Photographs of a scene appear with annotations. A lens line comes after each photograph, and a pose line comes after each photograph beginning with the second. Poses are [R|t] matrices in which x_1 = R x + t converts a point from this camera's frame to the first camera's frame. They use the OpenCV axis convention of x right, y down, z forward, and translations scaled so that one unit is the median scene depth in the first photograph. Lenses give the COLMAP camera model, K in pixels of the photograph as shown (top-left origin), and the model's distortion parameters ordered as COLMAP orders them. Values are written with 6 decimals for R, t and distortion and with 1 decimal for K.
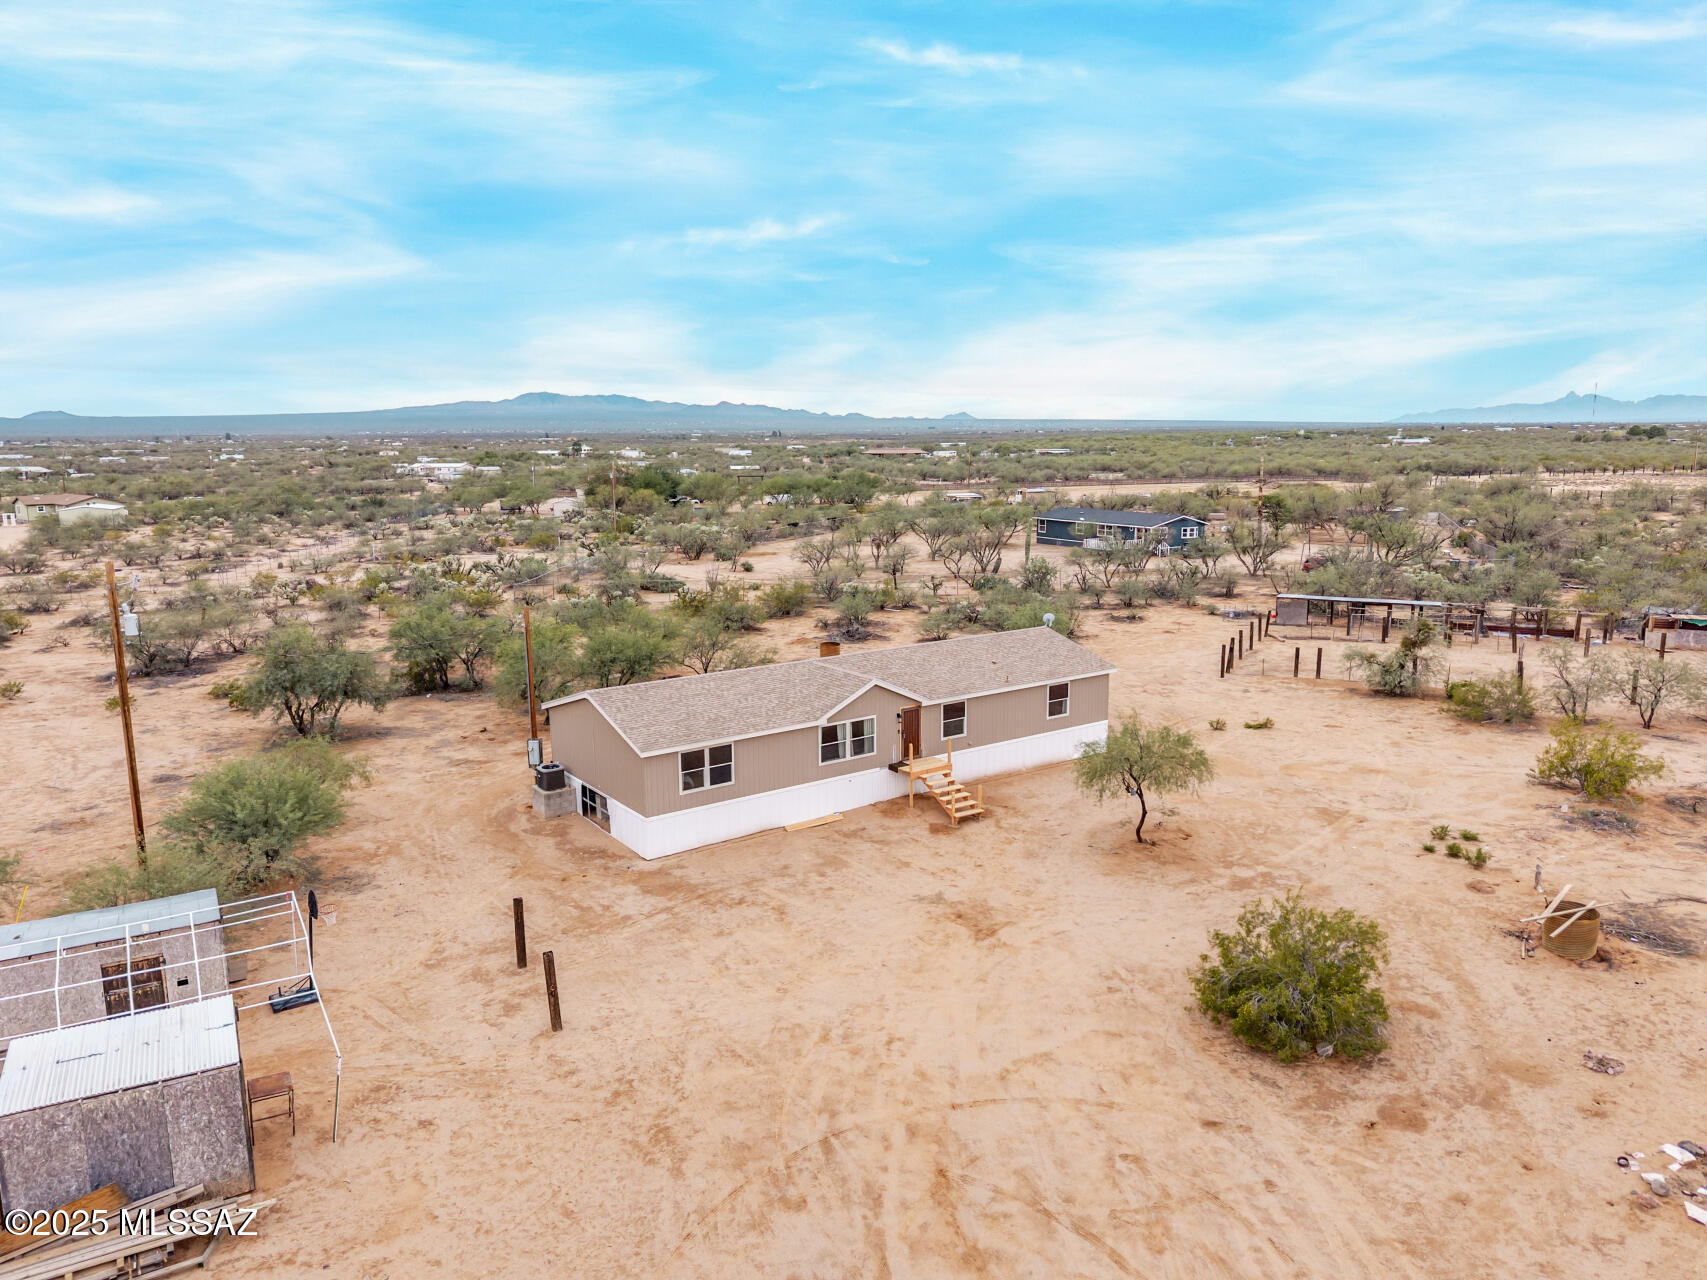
lens RADIAL K [[1162.7, 0, 853.5], [0, 1162.7, 640.0], [0, 0, 1]] dist [0.094234, -0.157337]
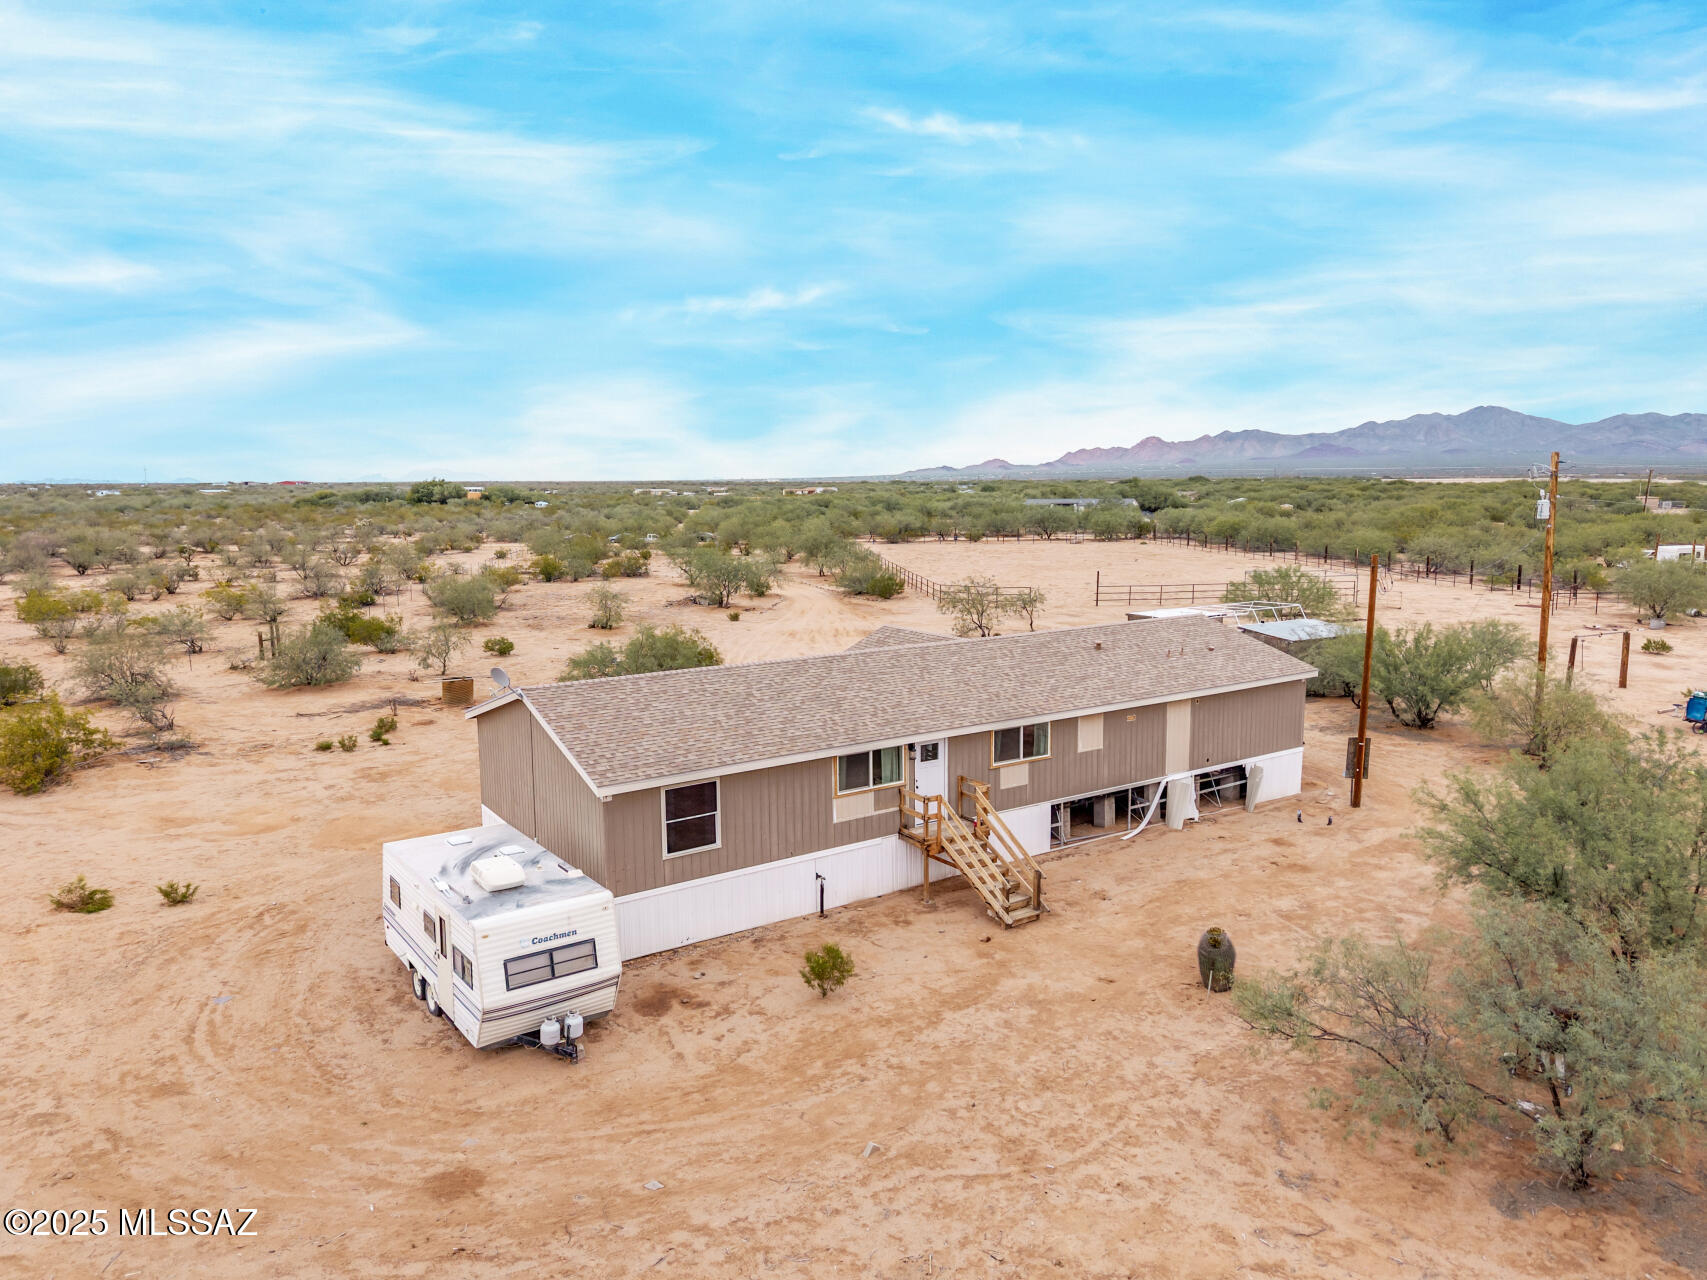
lens RADIAL K [[1142.3, 0, 844.0], [0, 1142.3, 645.7], [0, 0, 1]] dist [0.035547, -0.035772]
pose [[-0.999549, 0.003582, 0.029831, 0.021272], [0.012774, 0.949329, 0.314025, -0.147037], [-0.027195, 0.314265, -0.948946, 1.222580]]
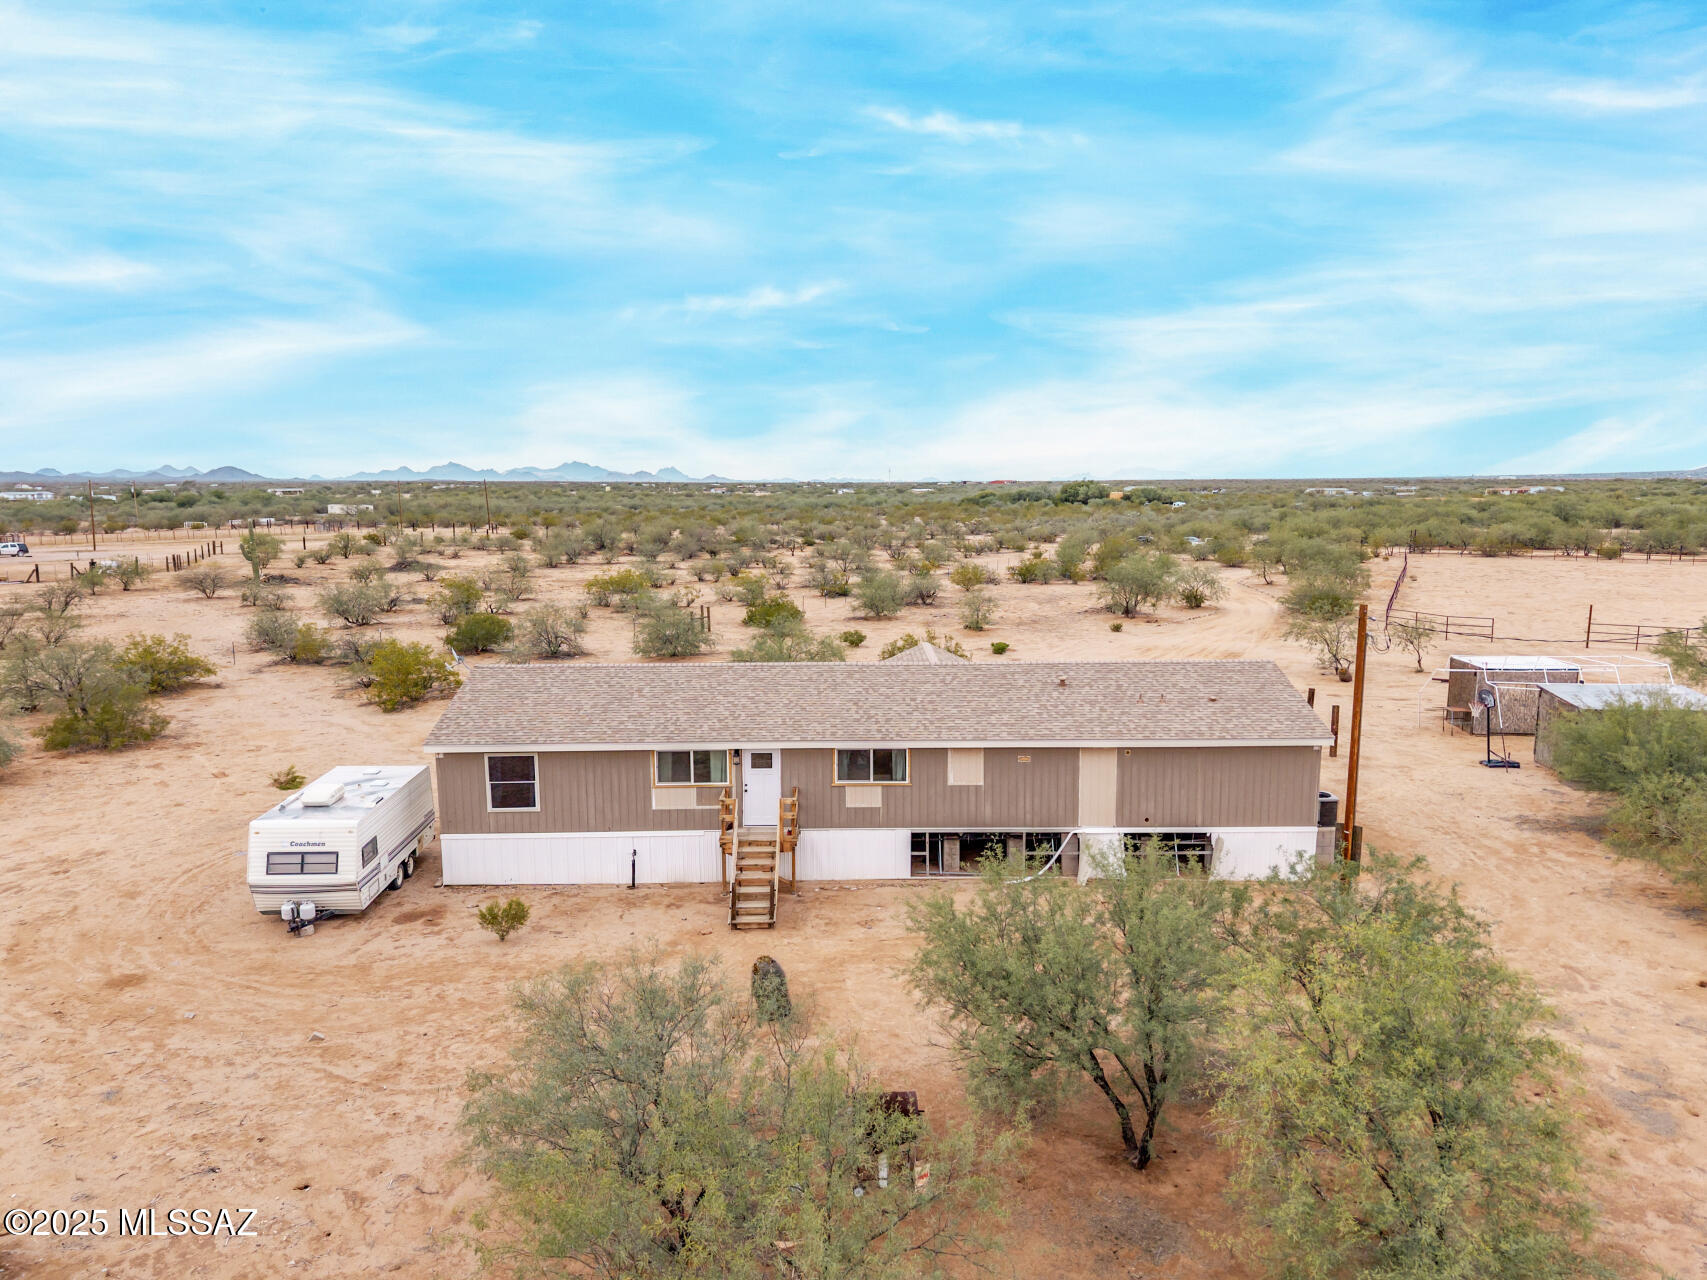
lens RADIAL K [[1142.3, 0, 844.0], [0, 1142.3, 645.7], [0, 0, 1]] dist [0.035547, -0.035772]
pose [[-0.815109, -0.074999, 0.574432, -0.277704], [0.108830, 0.954105, 0.278998, -0.142650], [-0.568993, 0.289930, -0.769537, 1.150589]]
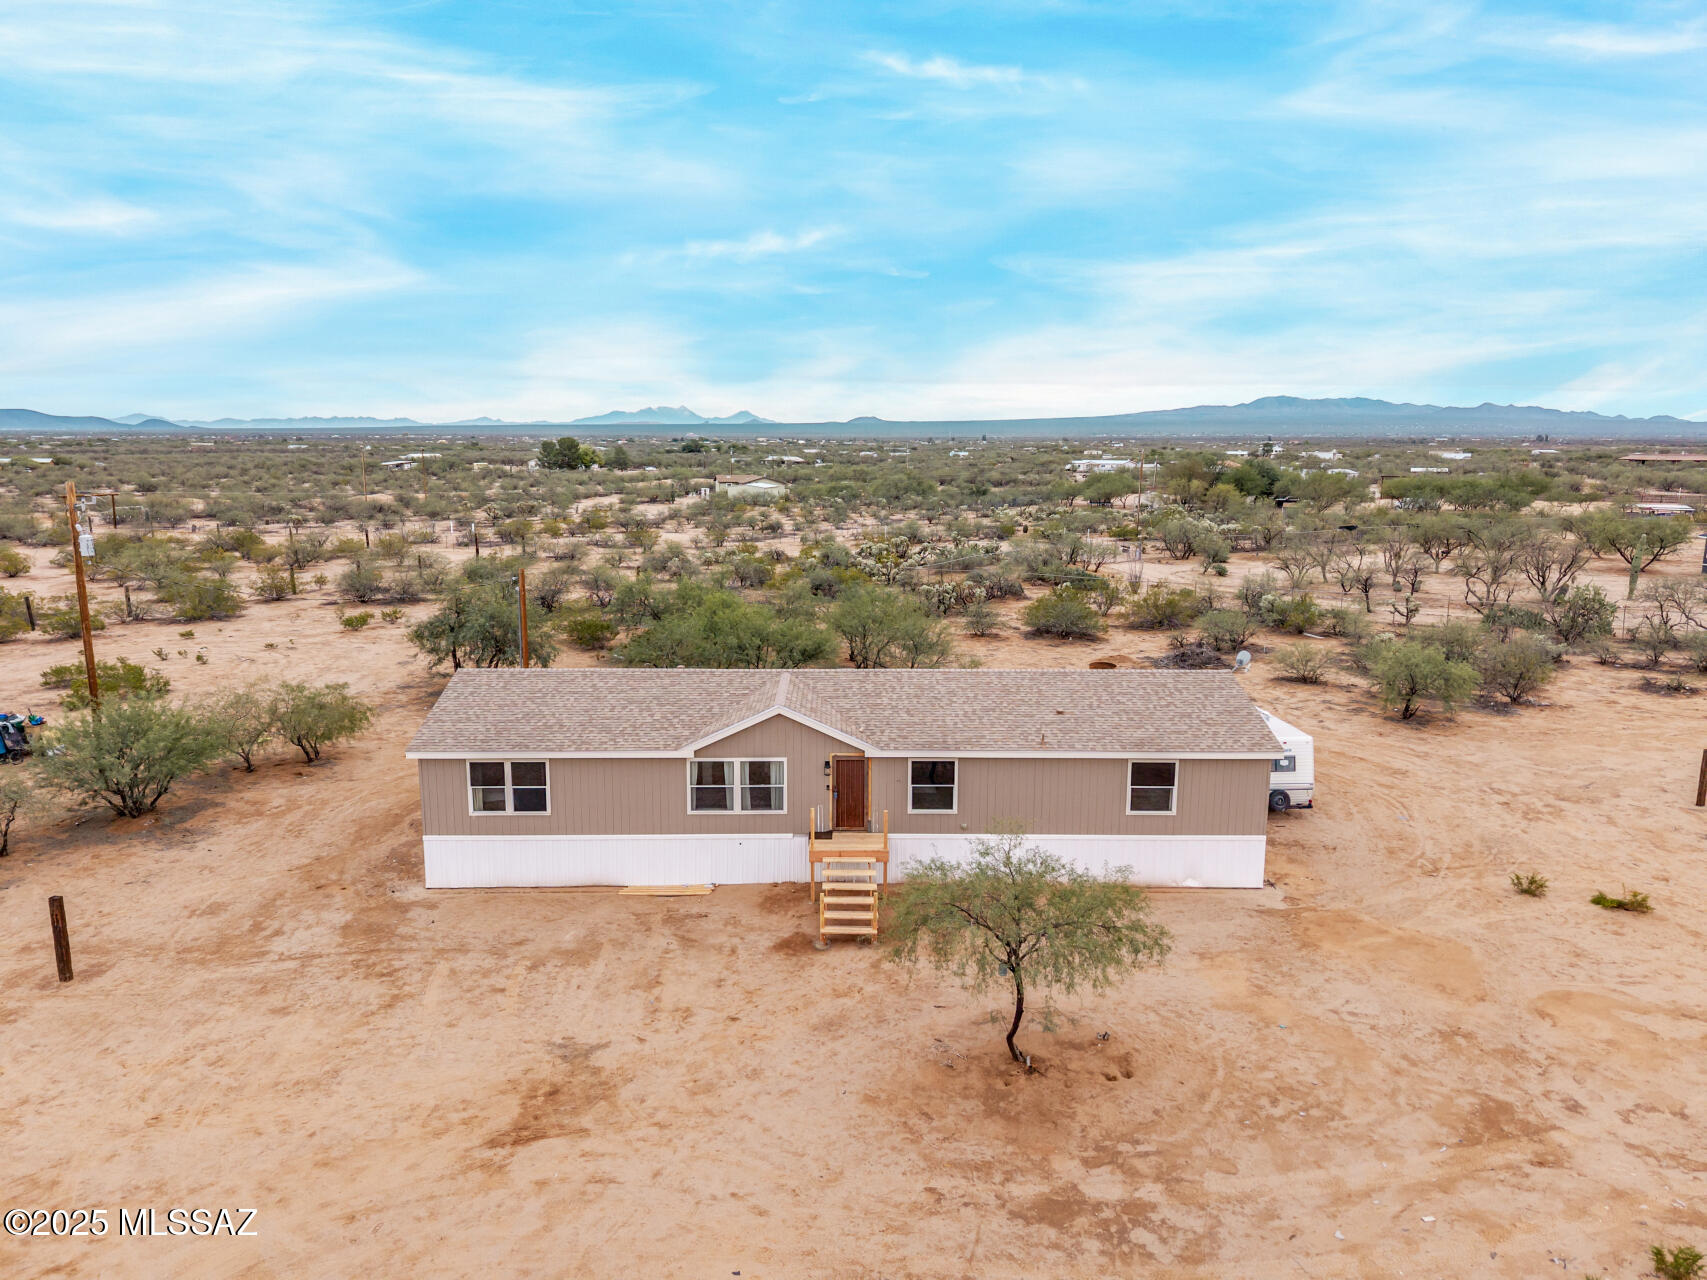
lens RADIAL K [[1142.3, 0, 844.0], [0, 1142.3, 645.7], [0, 0, 1]] dist [0.035547, -0.035772]
pose [[0.820295, 0.113140, -0.560638, 0.294345], [-0.110114, 0.993141, 0.039308, -0.022827], [0.561240, 0.029490, 0.827127, 0.315827]]
